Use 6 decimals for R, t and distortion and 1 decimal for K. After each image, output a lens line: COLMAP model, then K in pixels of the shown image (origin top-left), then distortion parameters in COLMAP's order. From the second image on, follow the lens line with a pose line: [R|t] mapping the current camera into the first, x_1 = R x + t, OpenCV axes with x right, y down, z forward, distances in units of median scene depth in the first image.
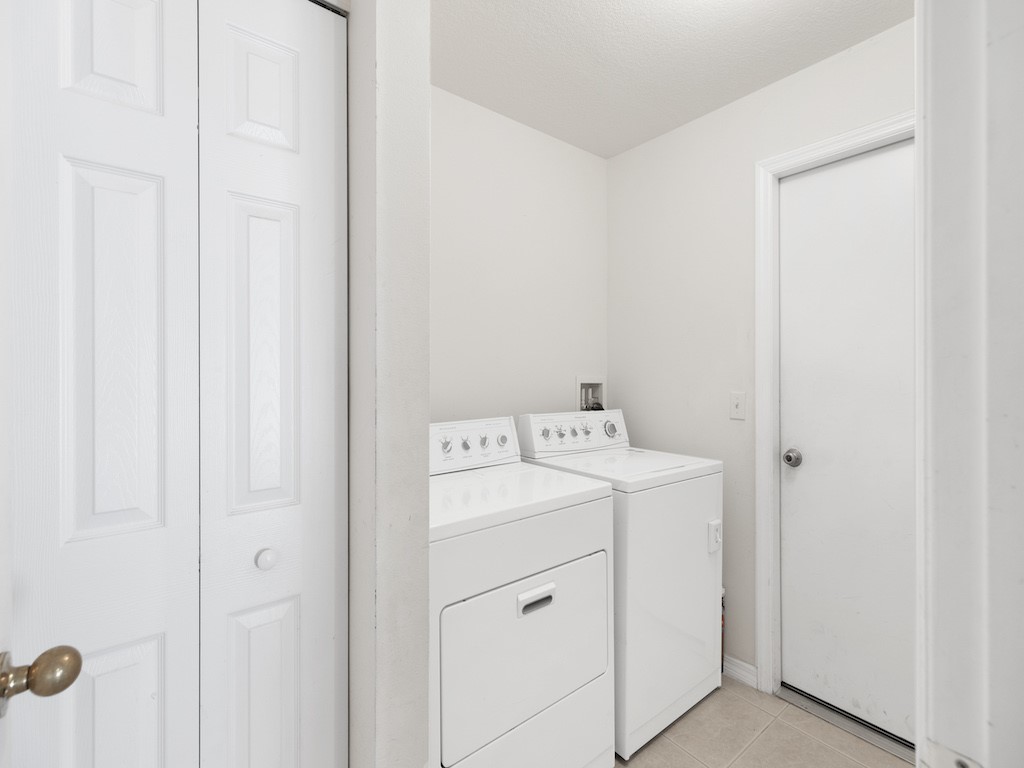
lens RADIAL K [[459.1, 0, 511.4], [0, 459.1, 376.5], [0, 0, 1]] dist [0.003714, 0.000413]
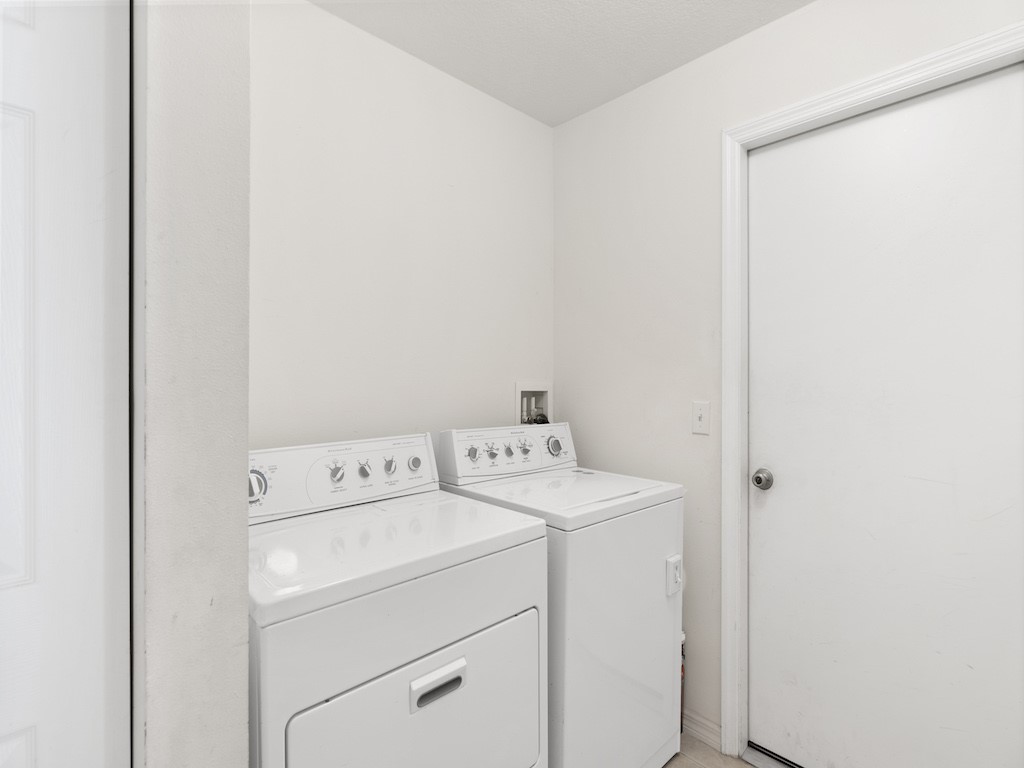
lens RADIAL K [[494.9, 0, 512.0], [0, 494.9, 384.0], [0, 0, 1]] dist [-0.003917, -0.000703]
pose [[0.995677, 0.002195, 0.092856, 0.064925], [-0.002354, 0.999996, 0.001598, 0.000462], [-0.092852, -0.001810, 0.995678, 0.133347]]
